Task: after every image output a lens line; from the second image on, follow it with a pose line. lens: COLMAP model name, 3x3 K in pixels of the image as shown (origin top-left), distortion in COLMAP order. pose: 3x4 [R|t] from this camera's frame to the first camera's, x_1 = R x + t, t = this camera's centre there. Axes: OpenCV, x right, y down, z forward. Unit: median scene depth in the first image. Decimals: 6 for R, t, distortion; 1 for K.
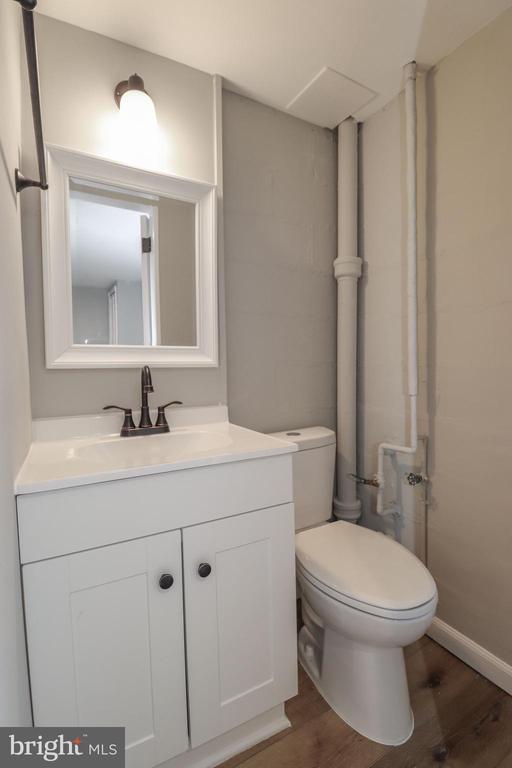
lens RADIAL K [[365.4, 0, 256.0], [0, 365.4, 384.0], [0, 0, 1]] dist [-0.001940, -0.000307]
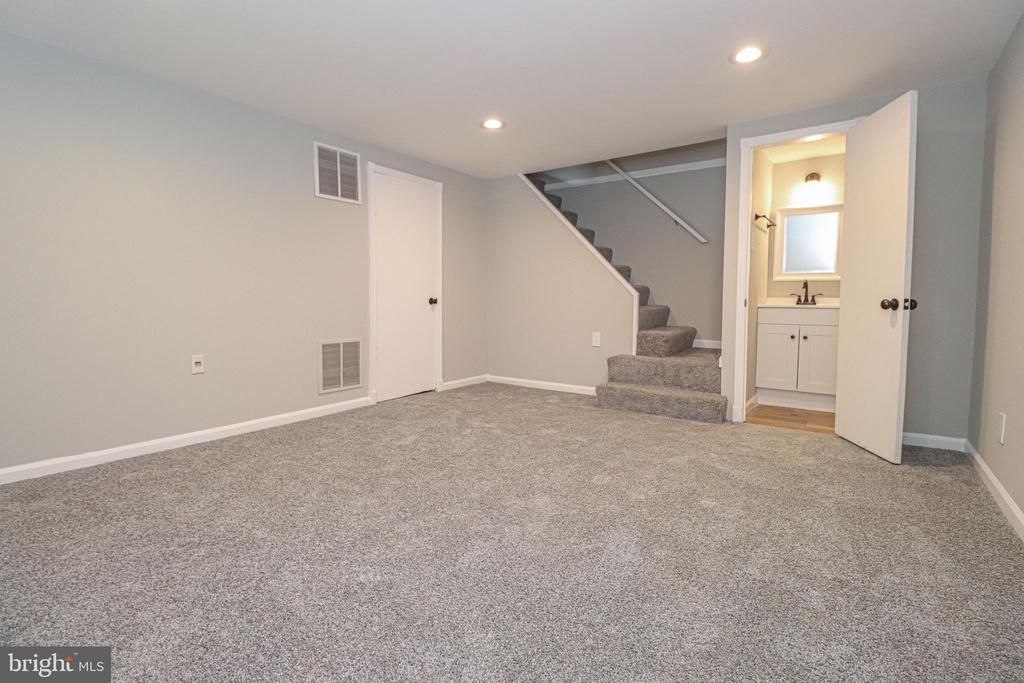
lens RADIAL K [[487.3, 0, 515.5], [0, 487.3, 326.2], [0, 0, 1]] dist [-0.001940, -0.000307]
pose [[0.447610, 0.073986, -0.891163, 1.907766], [-0.051618, 0.997047, 0.056850, 0.191415], [0.892738, 0.020554, 0.450108, -2.472214]]
